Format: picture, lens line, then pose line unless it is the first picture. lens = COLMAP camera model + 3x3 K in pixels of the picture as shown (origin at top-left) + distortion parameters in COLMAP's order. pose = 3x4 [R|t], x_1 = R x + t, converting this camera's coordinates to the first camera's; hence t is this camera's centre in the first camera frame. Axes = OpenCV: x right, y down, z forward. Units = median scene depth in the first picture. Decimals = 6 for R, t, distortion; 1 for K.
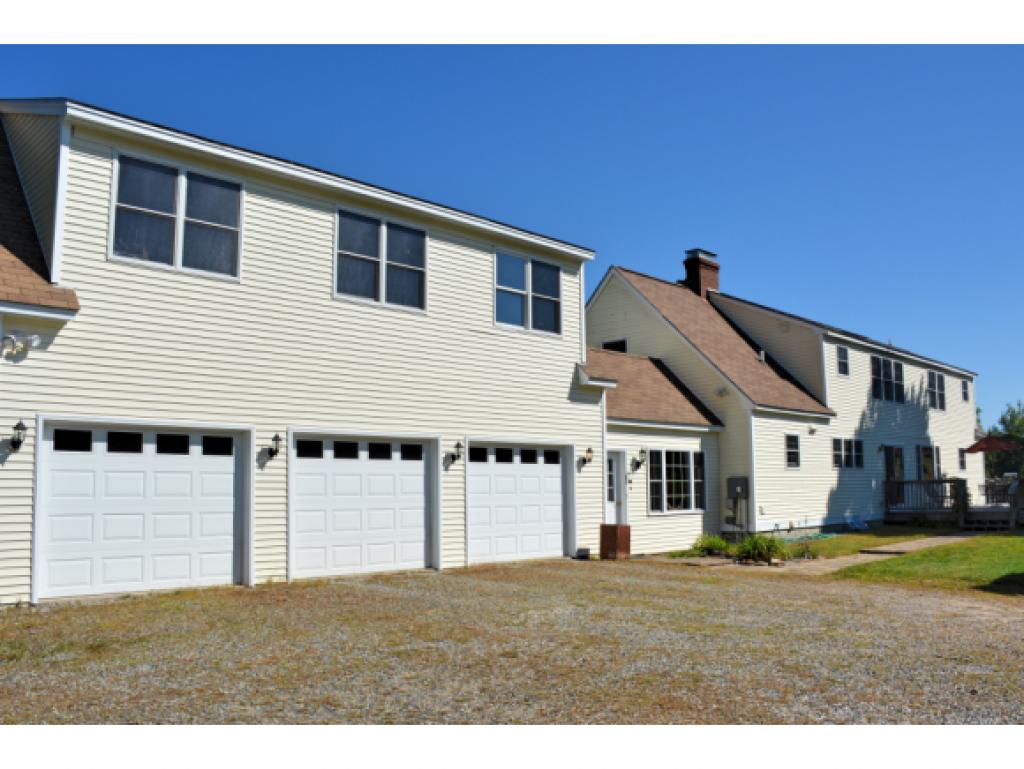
lens RADIAL K [[809.2, 0, 509.6], [0, 809.2, 389.3], [0, 0, 1]] dist [-0.128282, 0.072723]
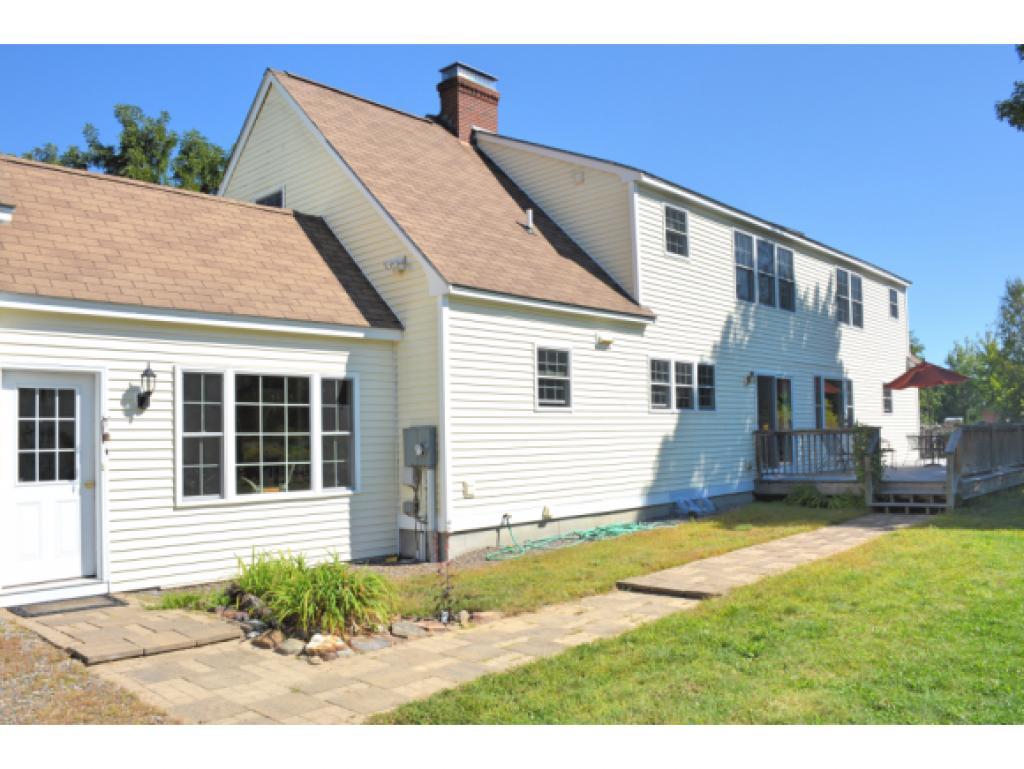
lens RADIAL K [[809.2, 0, 508.8], [0, 809.2, 384.6], [0, 0, 1]] dist [-0.128282, 0.072723]
pose [[0.998752, -0.011823, 0.048525, 0.272875], [0.009166, 0.998465, 0.054631, 0.047114], [-0.049096, -0.054118, 0.997327, 0.410180]]
